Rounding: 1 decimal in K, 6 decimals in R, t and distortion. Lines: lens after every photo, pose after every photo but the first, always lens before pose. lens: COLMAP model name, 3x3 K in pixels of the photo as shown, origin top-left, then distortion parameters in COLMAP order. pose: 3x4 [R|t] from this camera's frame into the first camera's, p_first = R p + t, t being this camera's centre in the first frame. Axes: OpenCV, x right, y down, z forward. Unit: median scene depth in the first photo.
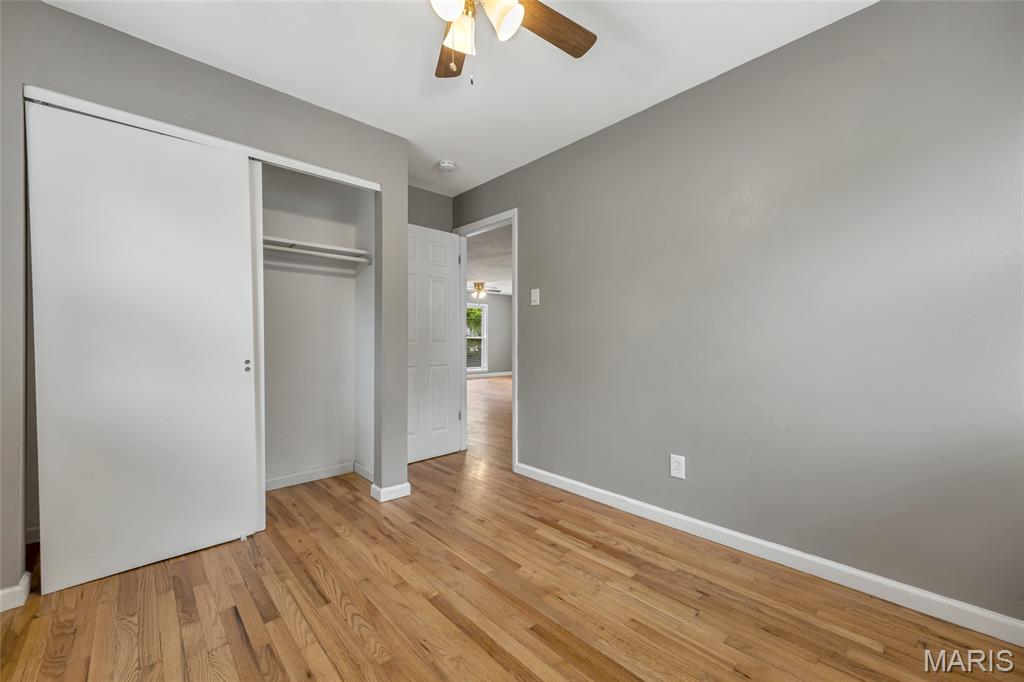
lens RADIAL K [[404.4, 0, 513.4], [0, 404.4, 341.8], [0, 0, 1]] dist [0.006401, -0.000602]
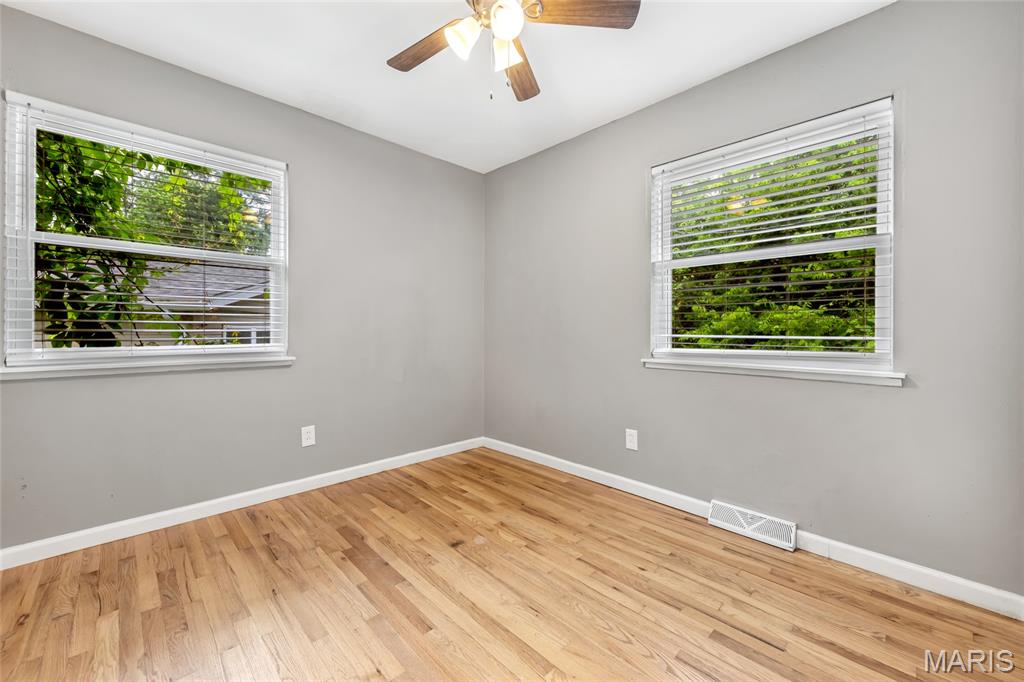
lens RADIAL K [[404.4, 0, 513.4], [0, 404.4, 331.1], [0, 0, 1]] dist [0.006401, -0.000602]
pose [[-0.999703, -0.003553, -0.024094, -0.127068], [-0.003670, 0.999982, 0.004789, 0.000506], [0.024077, 0.004876, -0.999698, 1.986402]]
